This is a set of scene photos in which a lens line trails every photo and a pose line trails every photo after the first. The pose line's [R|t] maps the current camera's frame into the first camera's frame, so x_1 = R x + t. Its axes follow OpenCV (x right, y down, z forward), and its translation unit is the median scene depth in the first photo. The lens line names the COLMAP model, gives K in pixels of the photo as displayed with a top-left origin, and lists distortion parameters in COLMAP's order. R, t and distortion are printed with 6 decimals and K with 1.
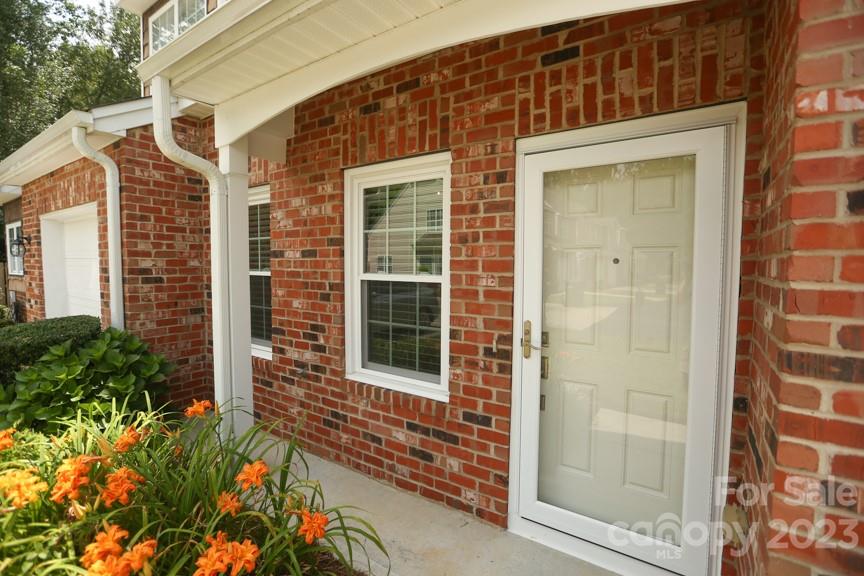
lens RADIAL K [[399.9, 0, 434.2], [0, 399.9, 285.2], [0, 0, 1]] dist [-0.030271, 0.003551]
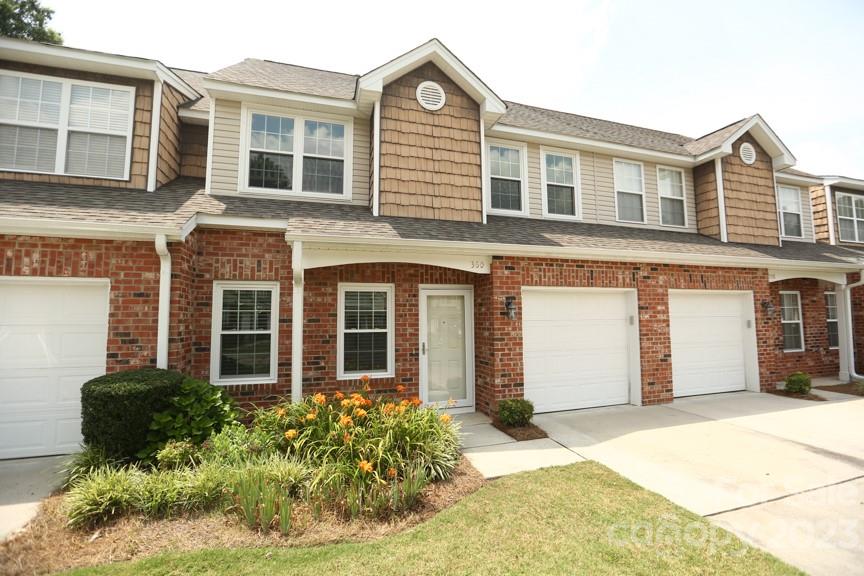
lens RADIAL K [[399.9, 0, 434.0], [0, 399.9, 286.0], [0, 0, 1]] dist [-0.030271, 0.003551]
pose [[0.620508, 0.045479, 0.782880, -2.003656], [0.051025, 0.993860, -0.098178, -0.033825], [-0.782538, 0.100867, 0.614378, -0.936287]]
